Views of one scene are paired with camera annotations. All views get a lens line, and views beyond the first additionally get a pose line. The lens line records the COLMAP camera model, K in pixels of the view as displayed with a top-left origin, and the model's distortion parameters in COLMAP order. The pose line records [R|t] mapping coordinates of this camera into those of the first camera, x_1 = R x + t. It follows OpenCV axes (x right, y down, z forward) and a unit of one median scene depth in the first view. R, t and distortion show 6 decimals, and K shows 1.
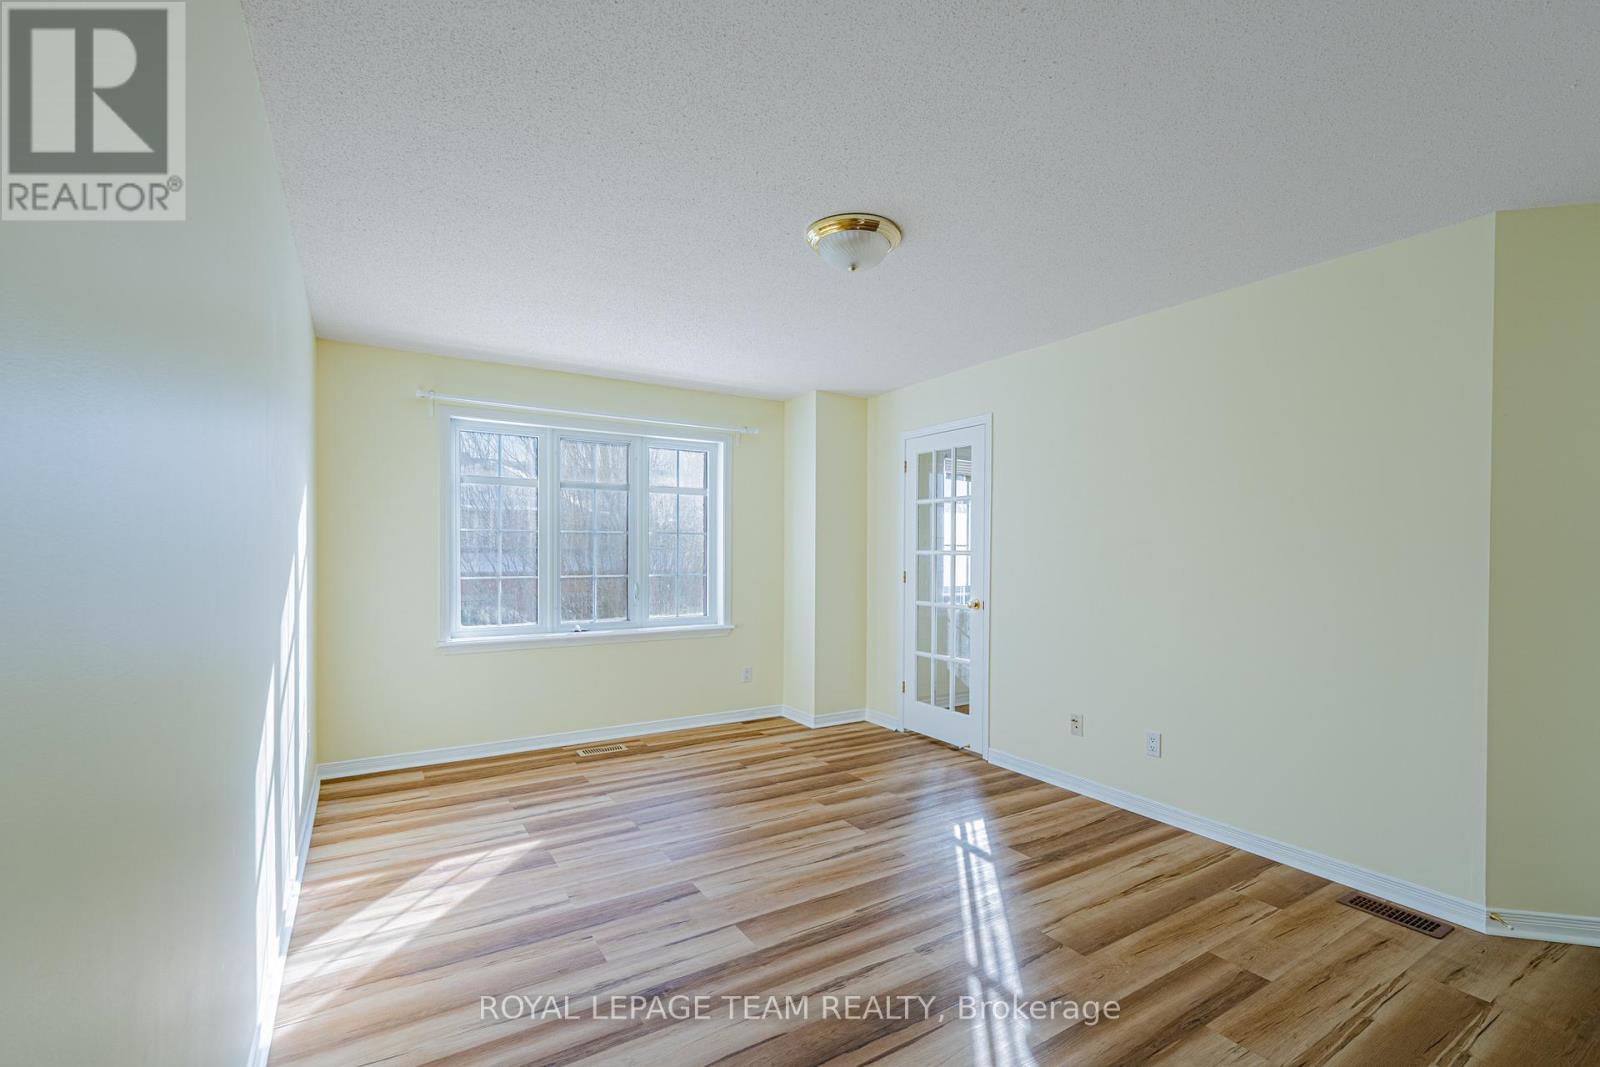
lens RADIAL K [[661.5, 0, 813.8], [0, 661.5, 540.4], [0, 0, 1]] dist [-0.000101, -0.000798]
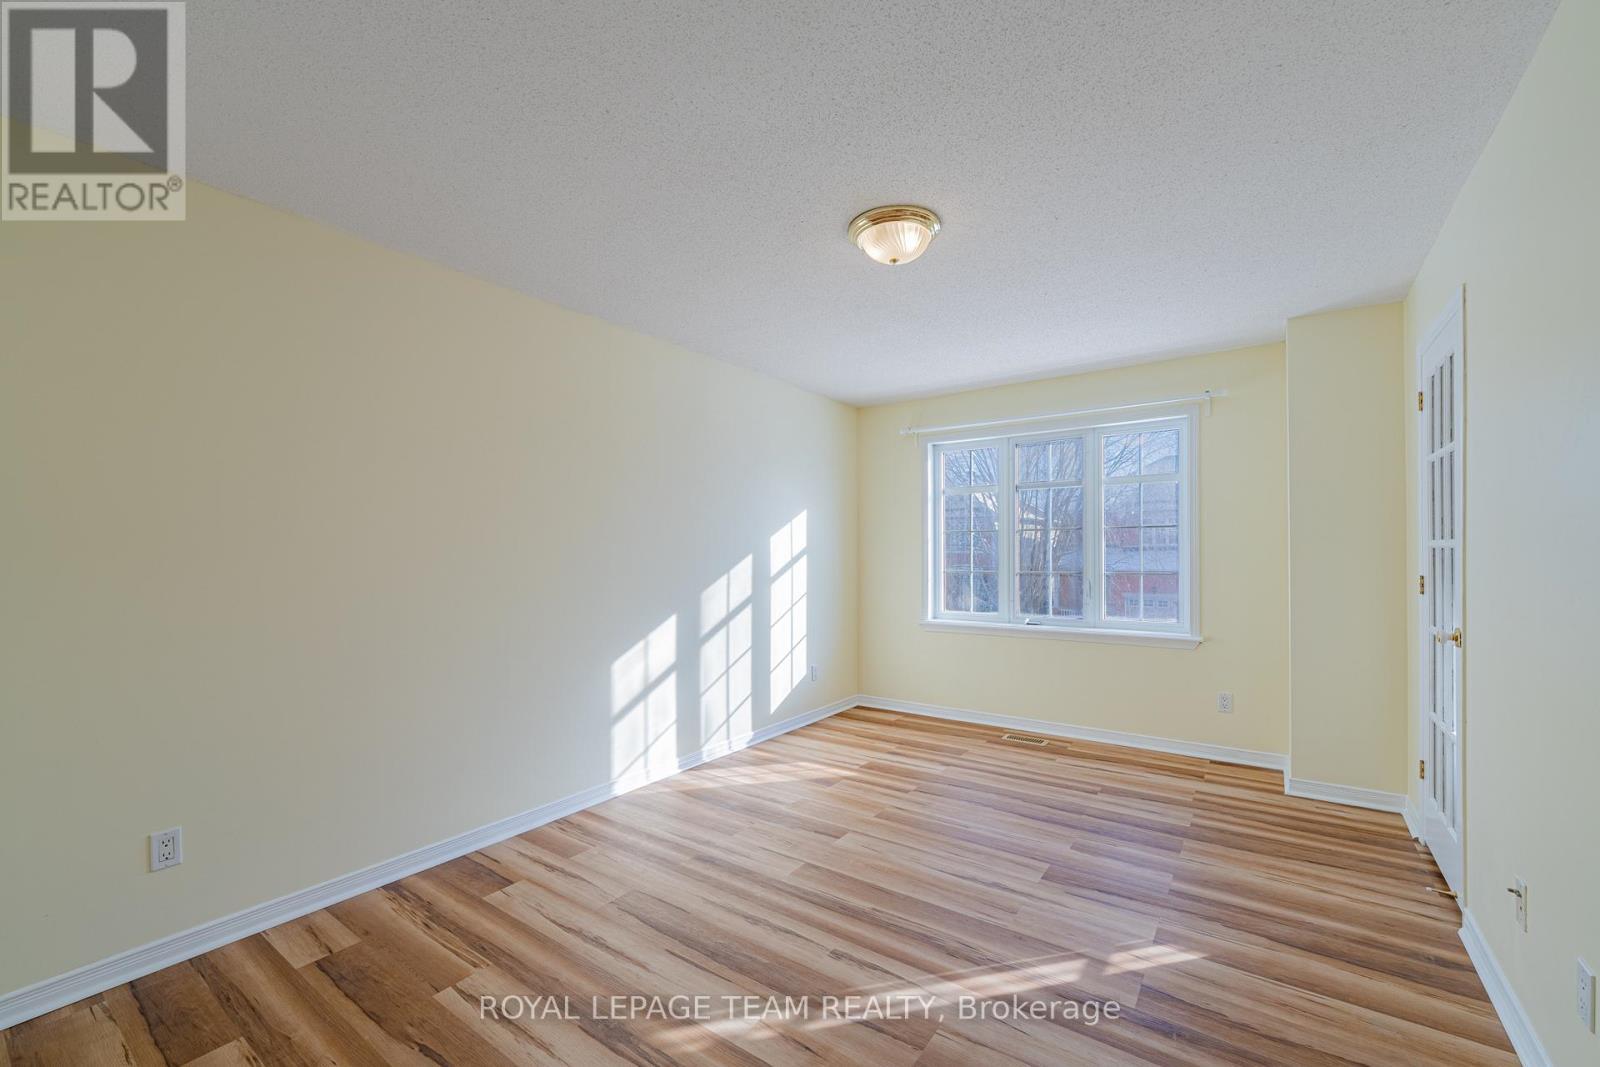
lens RADIAL K [[661.5, 0, 813.8], [0, 661.5, 540.4], [0, 0, 1]] dist [-0.000101, -0.000798]
pose [[0.403845, -0.020703, -0.914593, 0.611893], [0.021870, 0.999677, -0.012973, 0.011196], [0.914566, -0.014763, 0.404167, 0.336863]]
